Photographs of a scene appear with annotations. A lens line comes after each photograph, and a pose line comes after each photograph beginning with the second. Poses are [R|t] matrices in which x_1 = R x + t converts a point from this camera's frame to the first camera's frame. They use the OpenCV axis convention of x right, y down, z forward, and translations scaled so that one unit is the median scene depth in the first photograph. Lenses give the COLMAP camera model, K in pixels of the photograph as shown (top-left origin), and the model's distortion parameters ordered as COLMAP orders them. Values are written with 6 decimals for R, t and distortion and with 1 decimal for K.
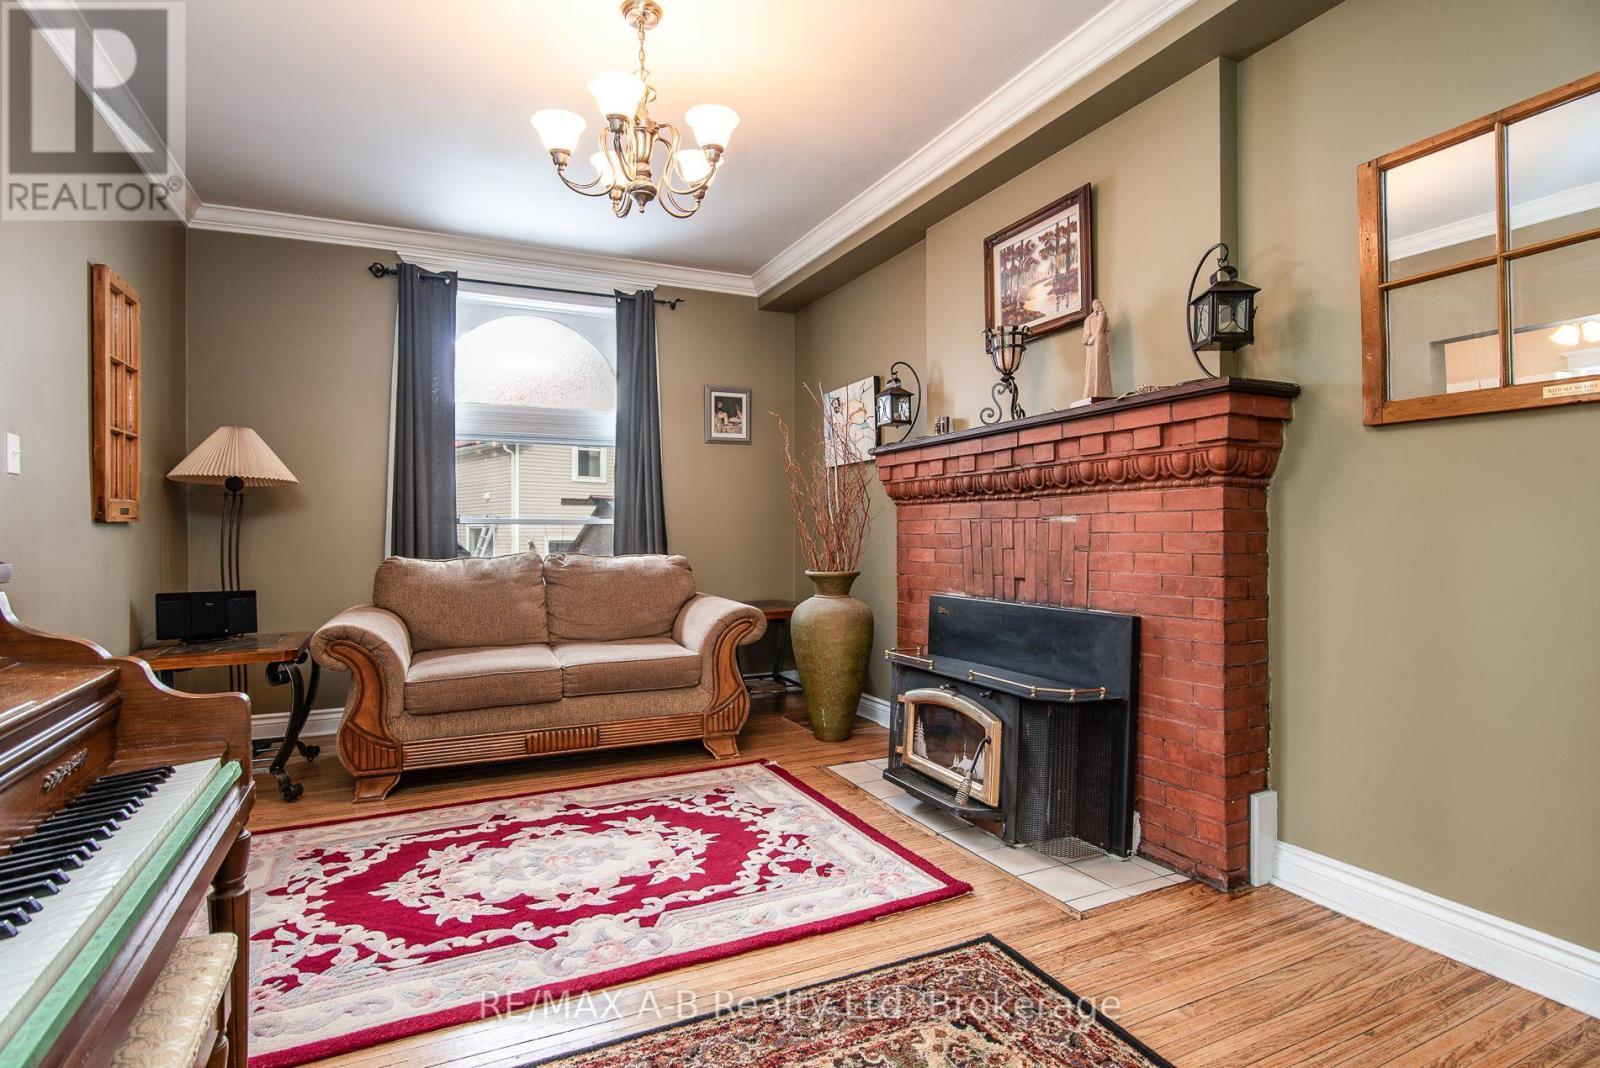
lens RADIAL K [[797.1, 0, 795.1], [0, 797.1, 538.2], [0, 0, 1]] dist [-0.012010, -0.000618]
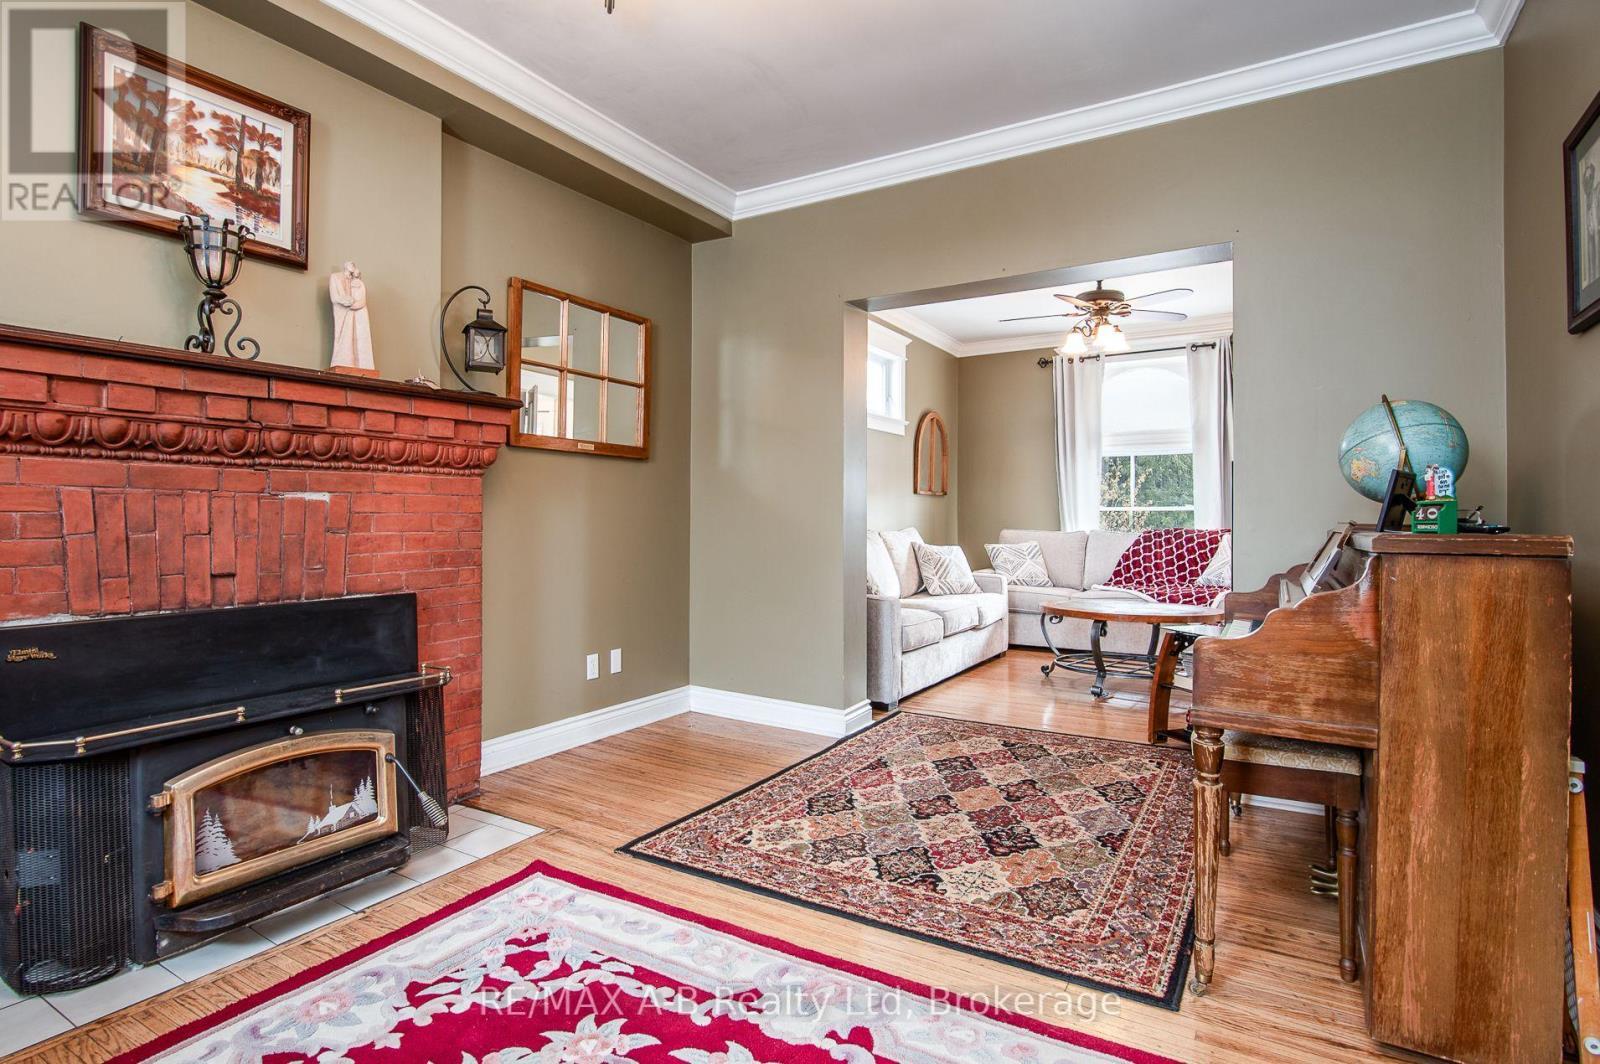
lens RADIAL K [[825.5, 0, 770.4], [0, 825.5, 512.8], [0, 0, 1]] dist [-0.002449, -0.000016]
pose [[-0.539080, 0.003574, 0.842247, -0.639712], [0.001167, 0.999993, -0.003497, -0.002541], [-0.842254, -0.000902, -0.539081, 1.015820]]
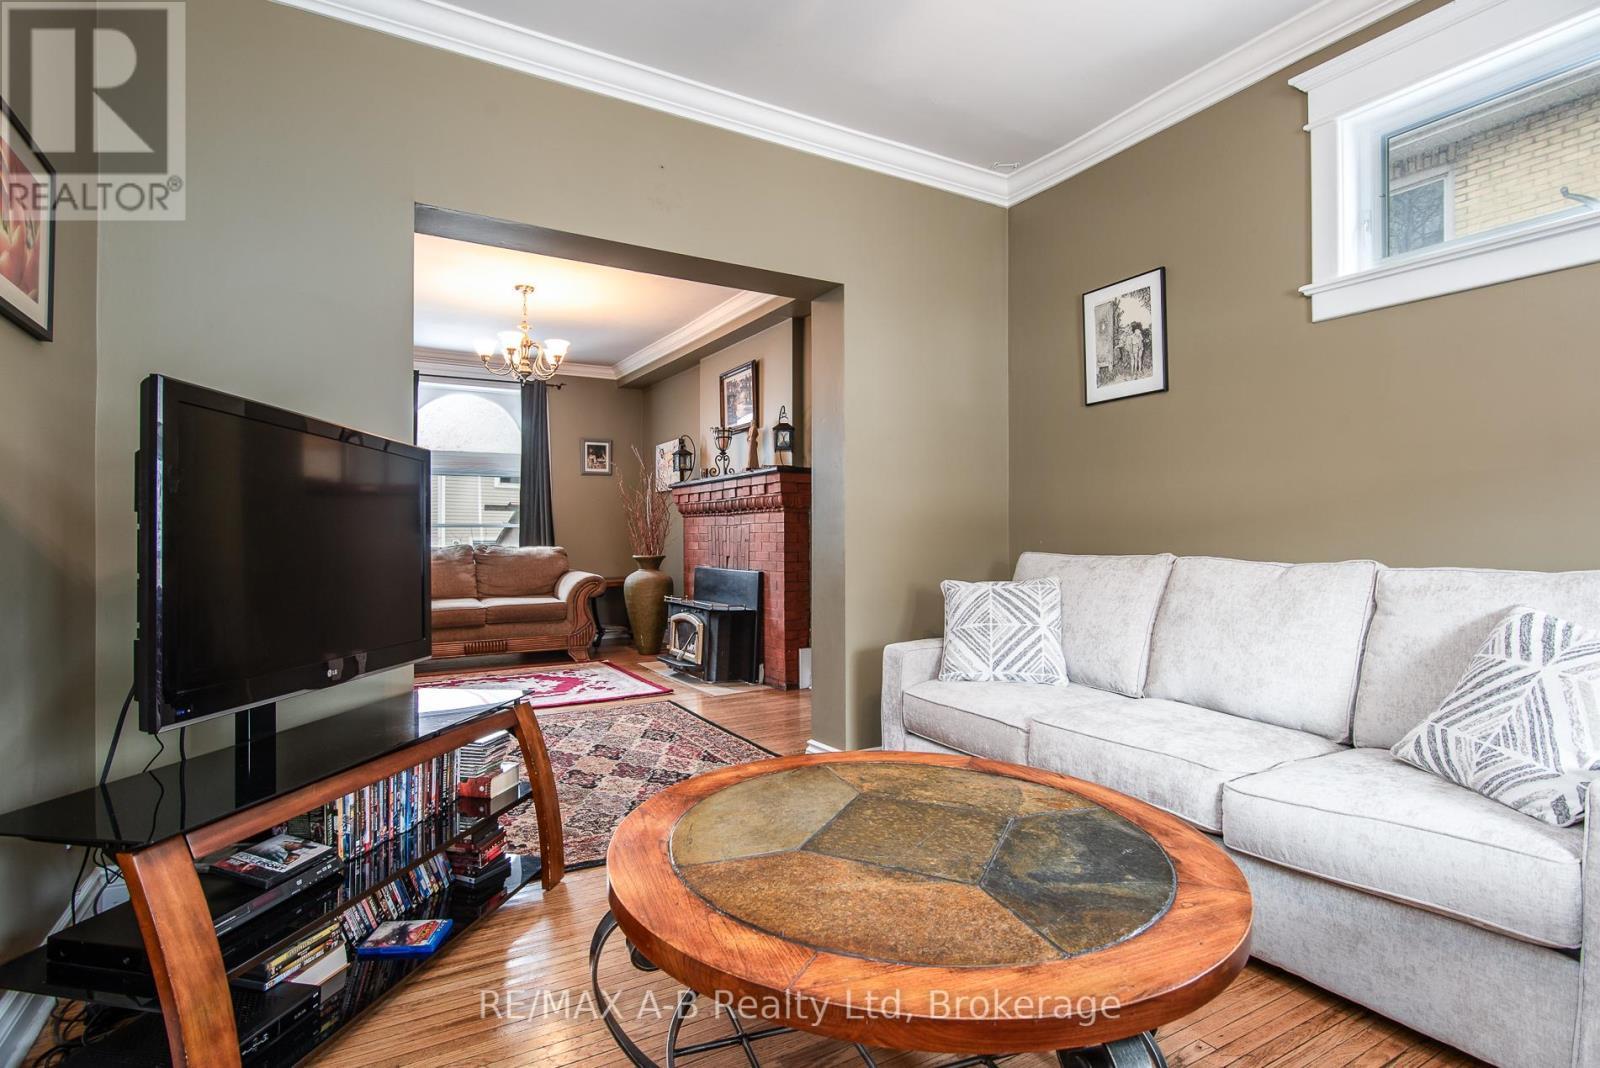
lens RADIAL K [[797.1, 0, 795.1], [0, 797.1, 538.2], [0, 0, 1]] dist [-0.012010, -0.000618]
pose [[0.996152, 0.001866, 0.087626, 0.282231], [-0.001557, 0.999992, -0.003592, 0.013232], [-0.087633, 0.003442, 0.996147, -0.977567]]
